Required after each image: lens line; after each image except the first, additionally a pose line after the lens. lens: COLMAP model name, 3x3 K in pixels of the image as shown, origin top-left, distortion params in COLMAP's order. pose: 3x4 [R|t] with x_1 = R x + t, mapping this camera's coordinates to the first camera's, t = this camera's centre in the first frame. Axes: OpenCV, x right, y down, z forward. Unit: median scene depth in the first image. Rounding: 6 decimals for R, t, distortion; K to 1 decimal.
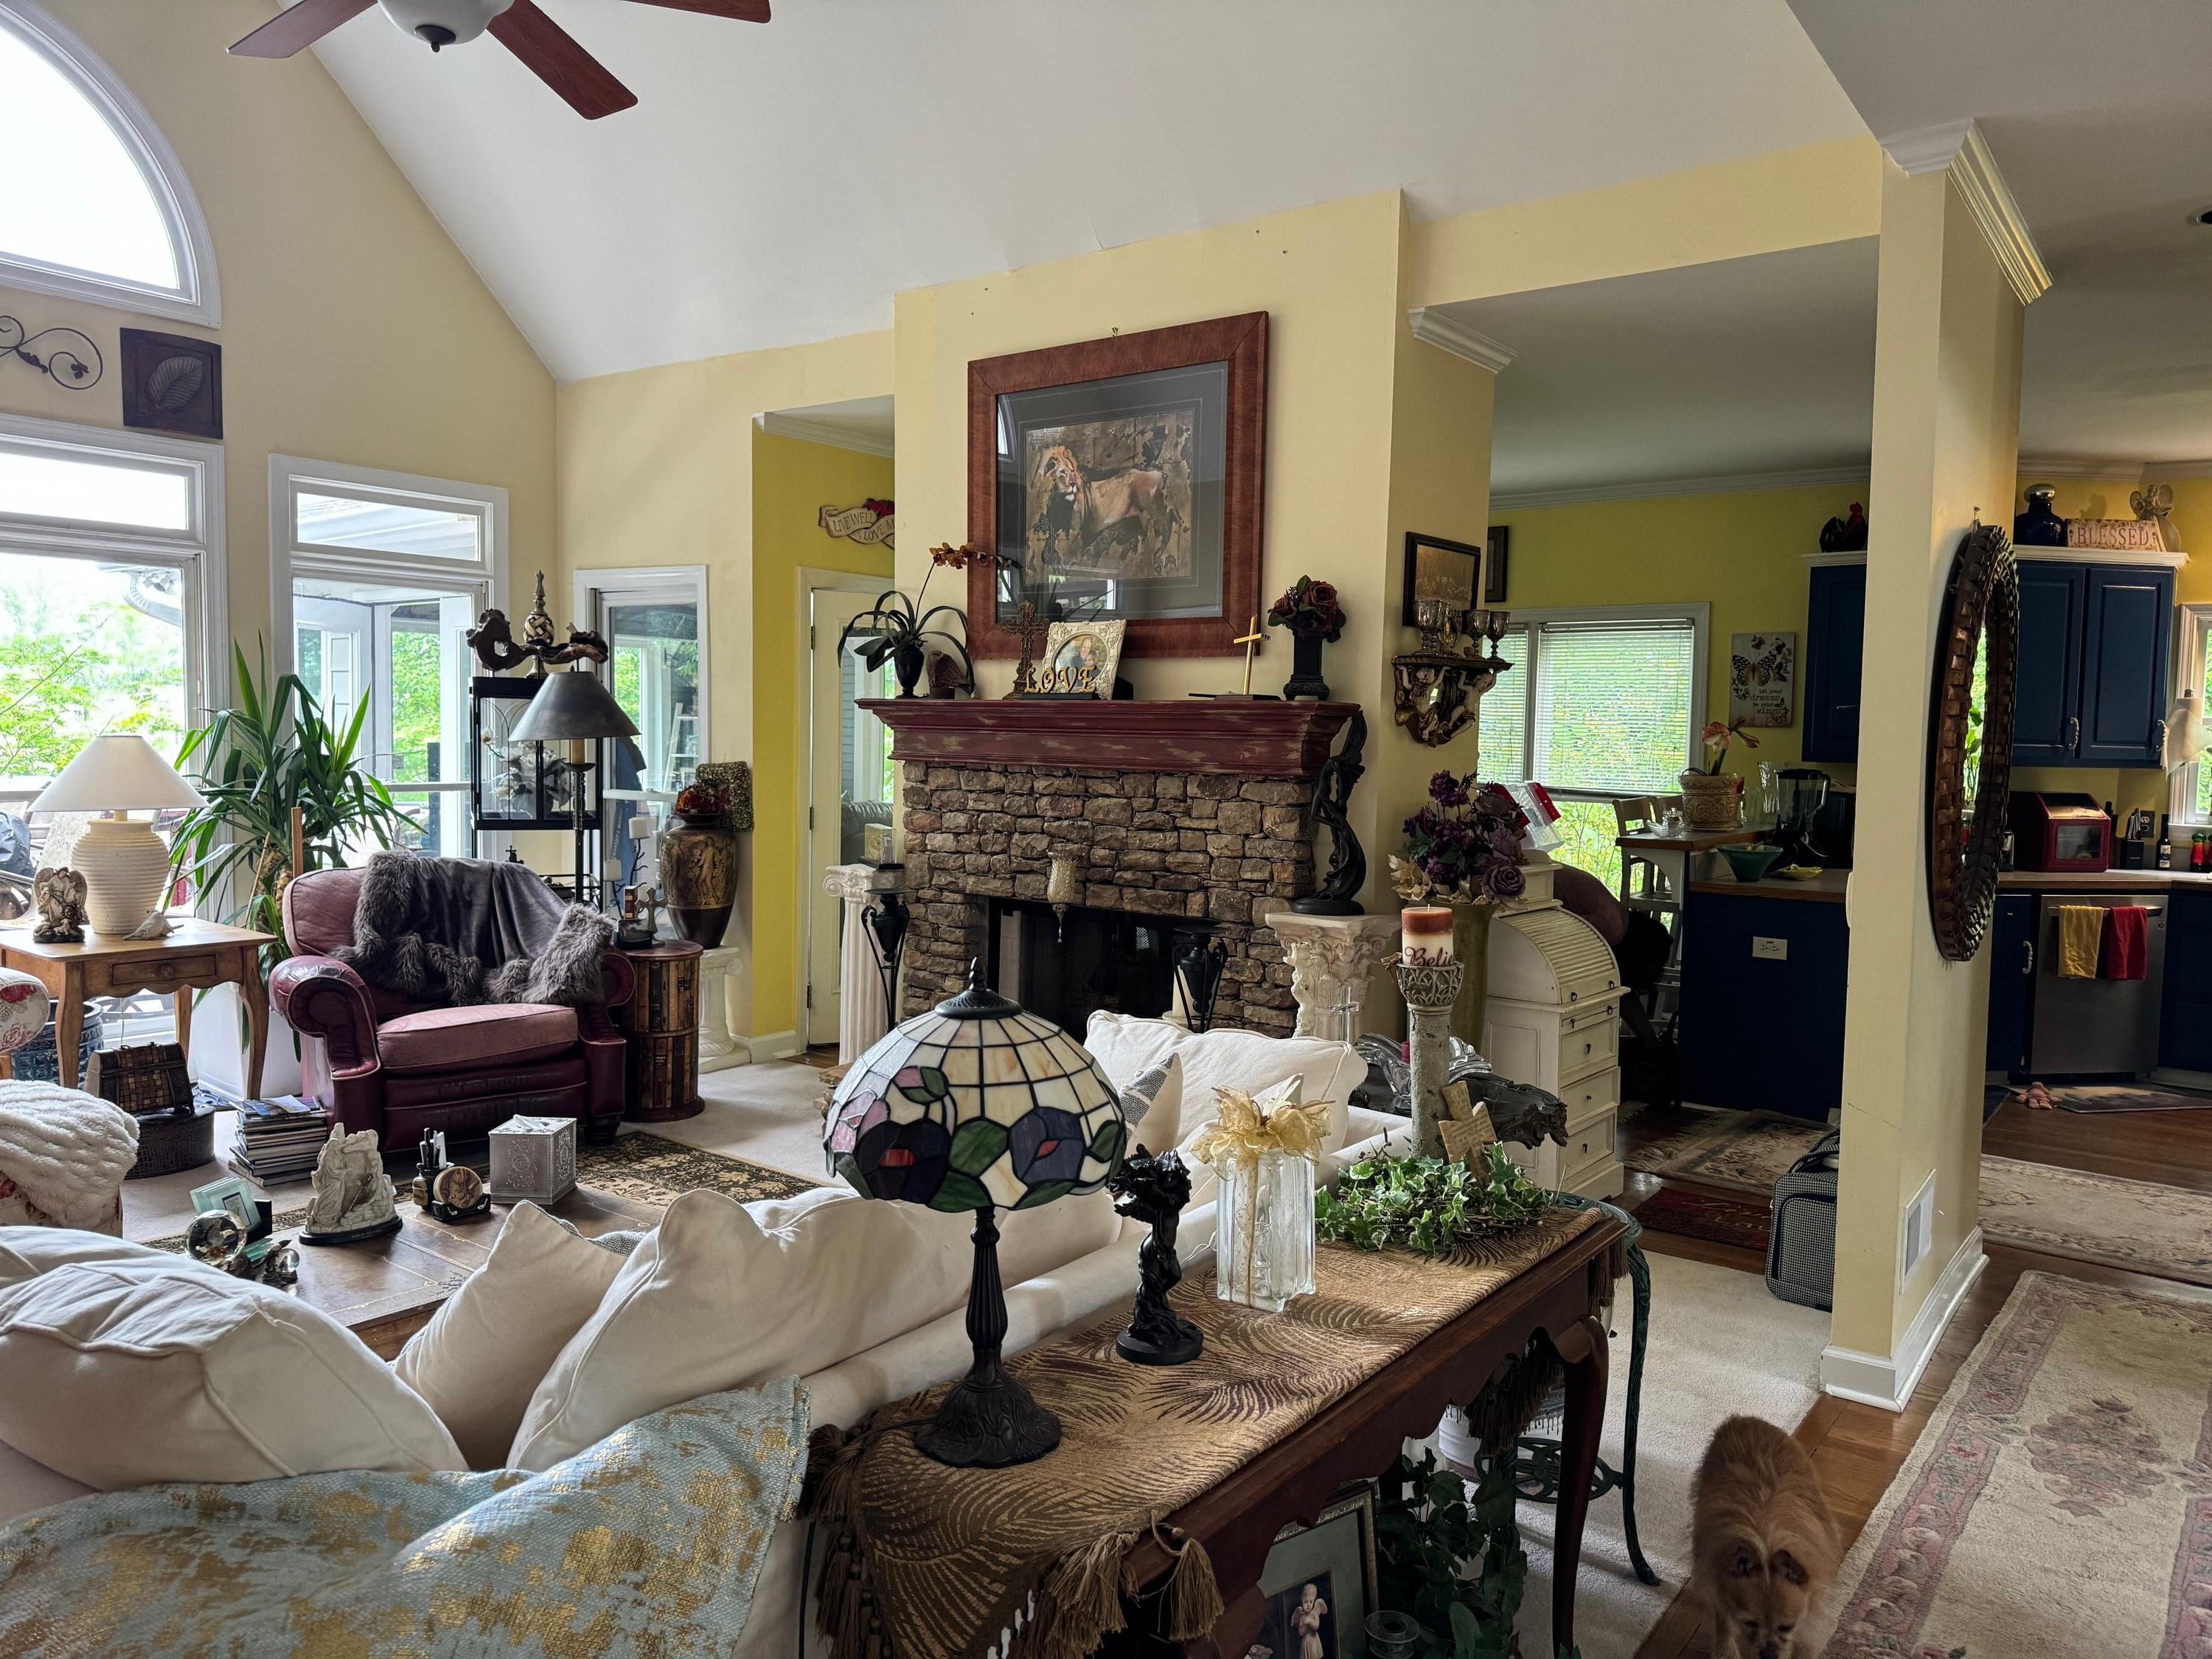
lens RADIAL K [[1528.9, 0, 1106.0], [0, 1528.9, 829.5], [0, 0, 1]] dist [0.004206, -0.008169]
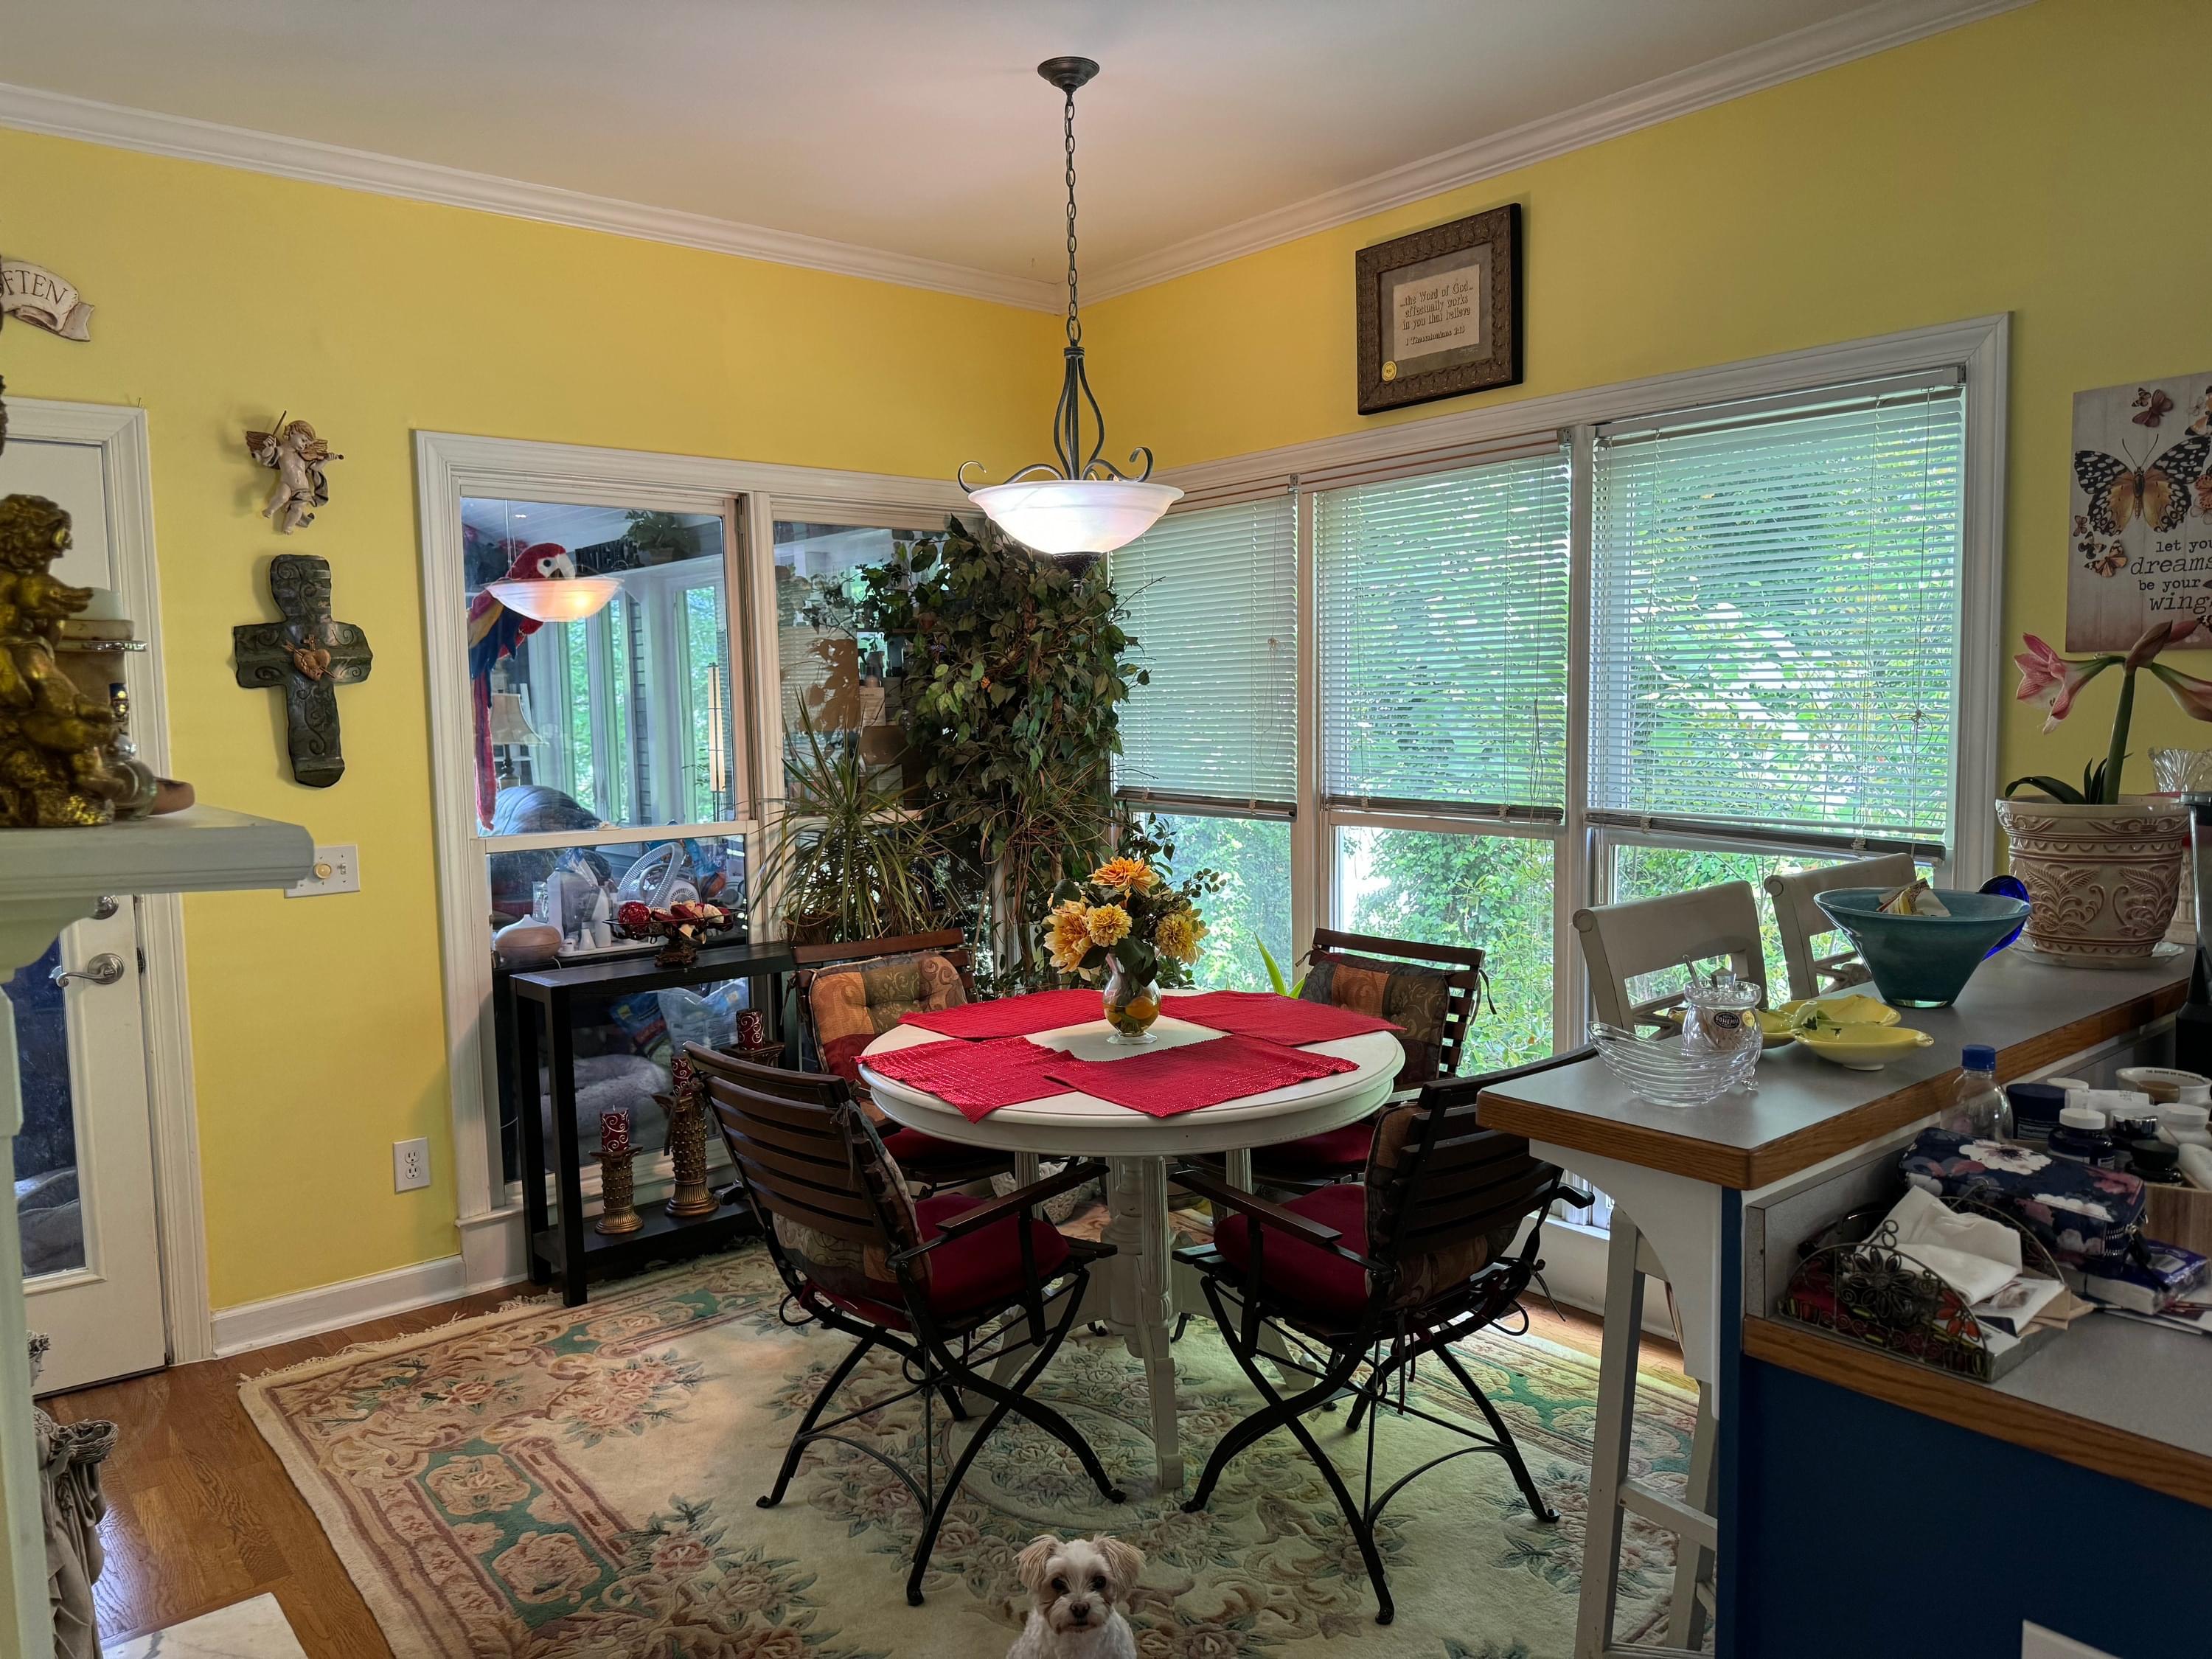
lens RADIAL K [[1528.9, 0, 1106.0], [0, 1528.9, 829.5], [0, 0, 1]] dist [0.004206, -0.008169]
pose [[0.973551, -0.011134, -0.228196, 0.269082], [0.015074, 0.999766, 0.015533, -0.033884], [0.227970, -0.018562, 0.973491, 0.596280]]
